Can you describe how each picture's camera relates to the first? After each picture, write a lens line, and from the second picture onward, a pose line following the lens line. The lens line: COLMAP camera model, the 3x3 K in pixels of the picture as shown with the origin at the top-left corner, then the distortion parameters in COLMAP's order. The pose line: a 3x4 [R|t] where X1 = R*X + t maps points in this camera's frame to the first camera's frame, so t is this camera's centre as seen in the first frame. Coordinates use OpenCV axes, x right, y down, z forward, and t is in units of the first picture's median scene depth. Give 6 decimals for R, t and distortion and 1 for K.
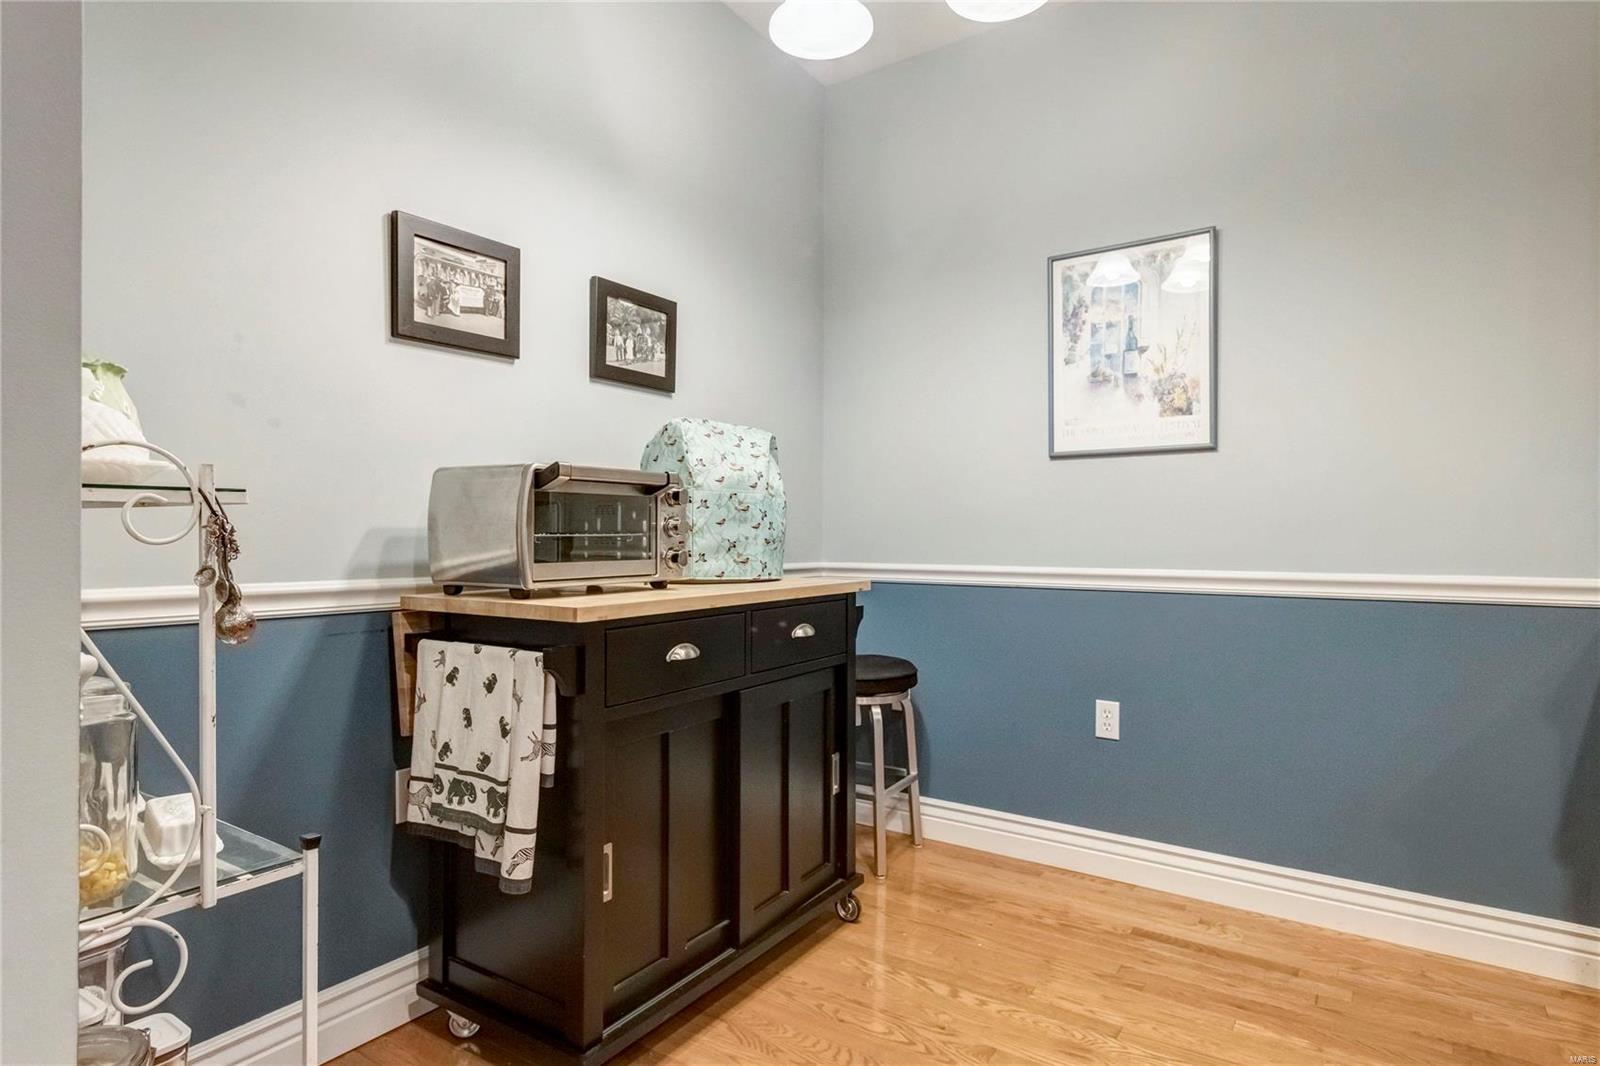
lens RADIAL K [[893.1, 0, 806.2], [0, 893.1, 537.7], [0, 0, 1]] dist [0.010895, -0.006739]
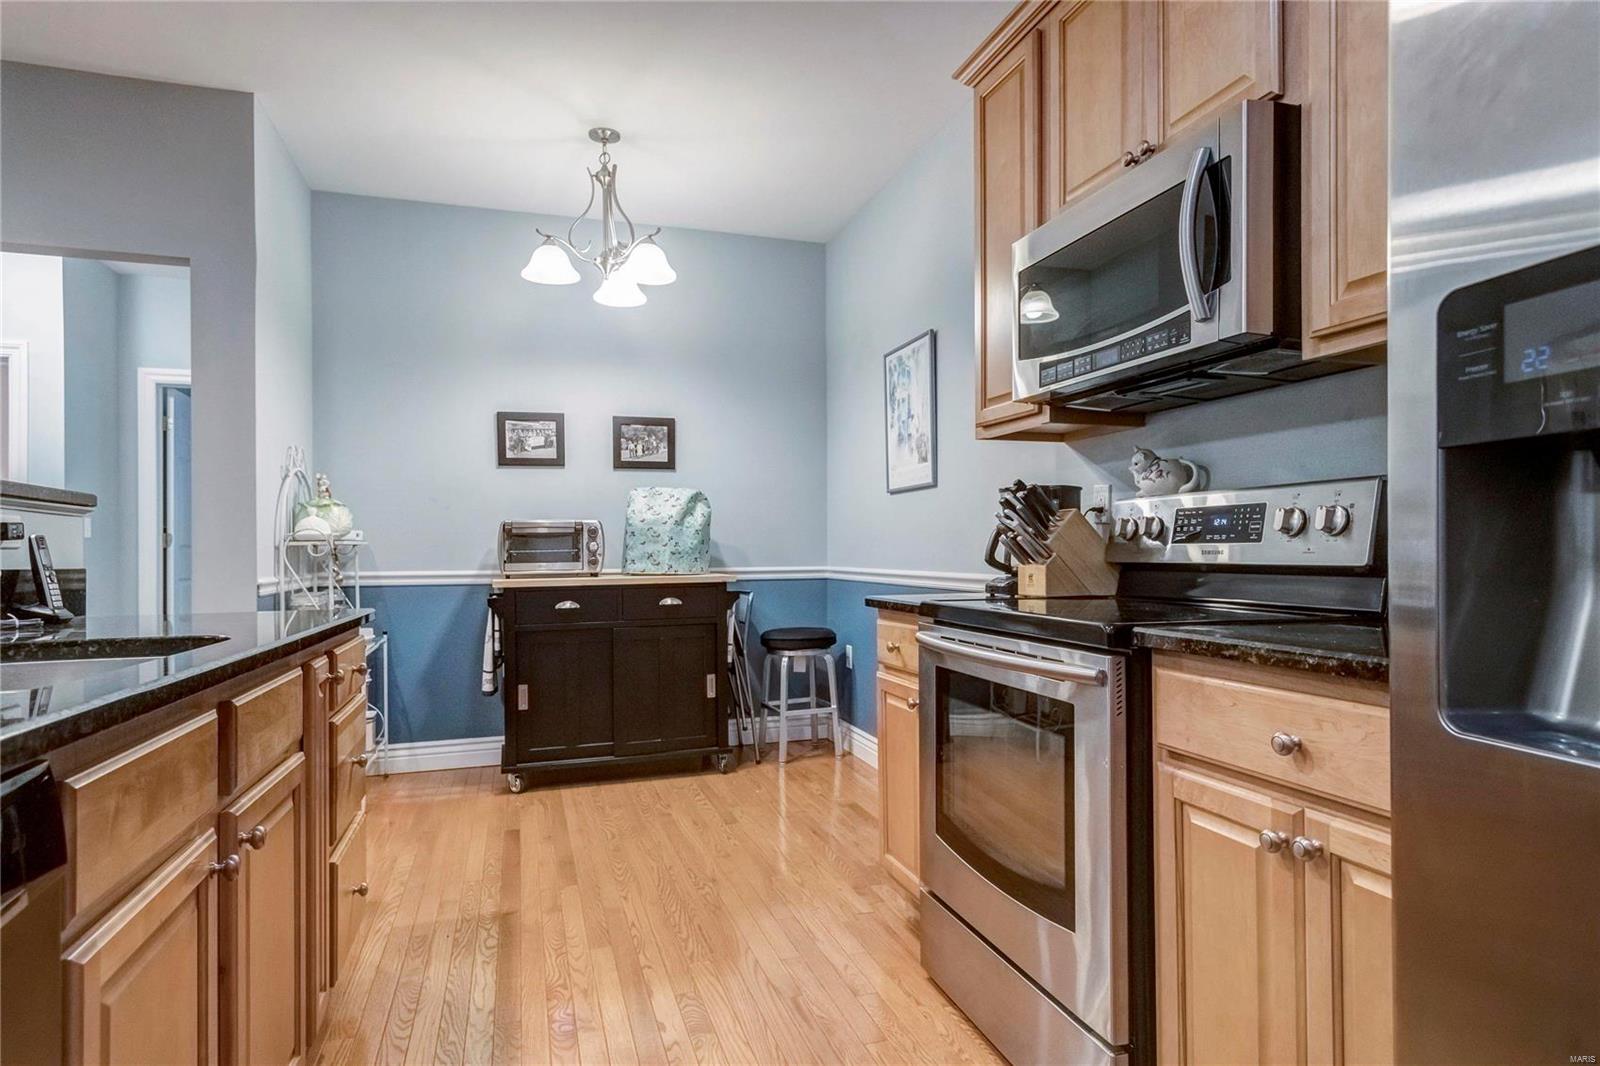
lens RADIAL K [[893.1, 0, 786.3], [0, 893.1, 544.9], [0, 0, 1]] dist [0.010895, -0.006739]
pose [[0.782927, -0.012065, -0.621997, 1.255935], [0.010269, 0.999926, -0.006470, 0.001566], [0.622029, -0.001322, 0.782993, -0.278266]]
